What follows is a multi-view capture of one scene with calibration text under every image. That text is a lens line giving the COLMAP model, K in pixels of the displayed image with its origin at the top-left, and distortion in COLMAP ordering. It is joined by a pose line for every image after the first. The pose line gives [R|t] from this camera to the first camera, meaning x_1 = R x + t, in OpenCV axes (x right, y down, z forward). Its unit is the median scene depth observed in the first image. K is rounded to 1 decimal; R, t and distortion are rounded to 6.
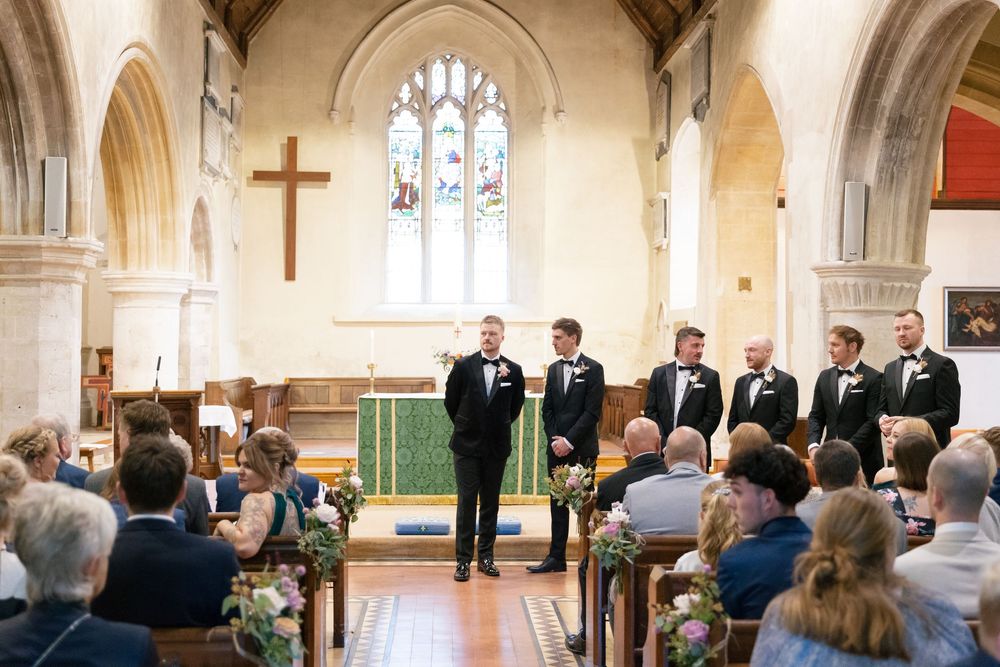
lens RADIAL K [[1987.5, 0, 500.0], [0, 1987.5, 333.5], [0, 0, 1]] dist [-0.007287, -0.056746]
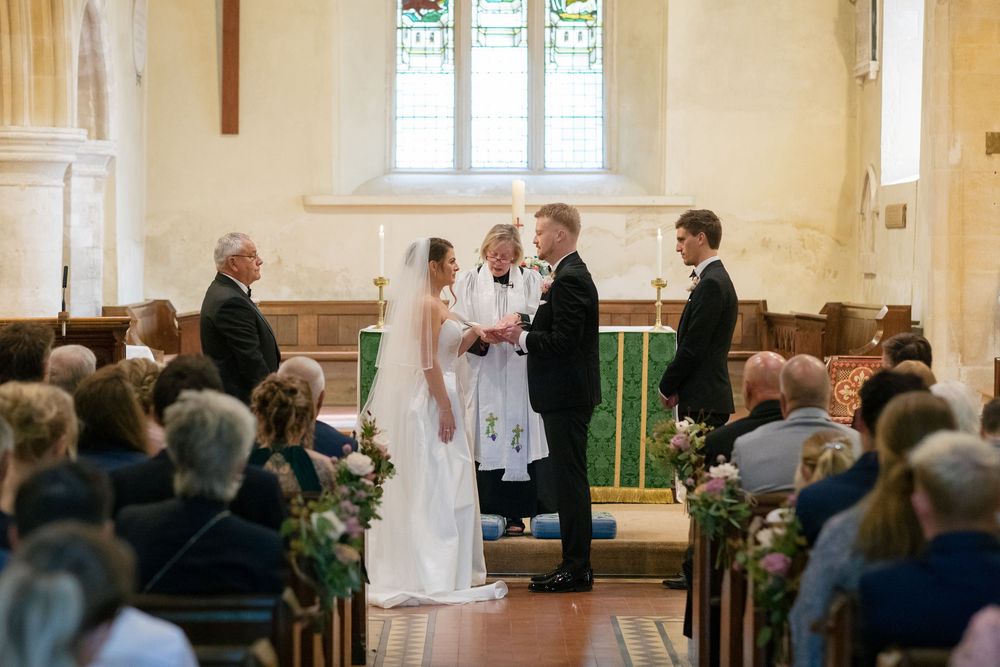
lens RADIAL K [[1987.5, 0, 500.0], [0, 1987.5, 333.5], [0, 0, 1]] dist [-0.007287, -0.056746]
pose [[0.999441, 0.000863, -0.033428, -0.006283], [0.000555, 0.999101, 0.042401, 0.006625], [0.033435, -0.042396, 0.998541, 0.390012]]
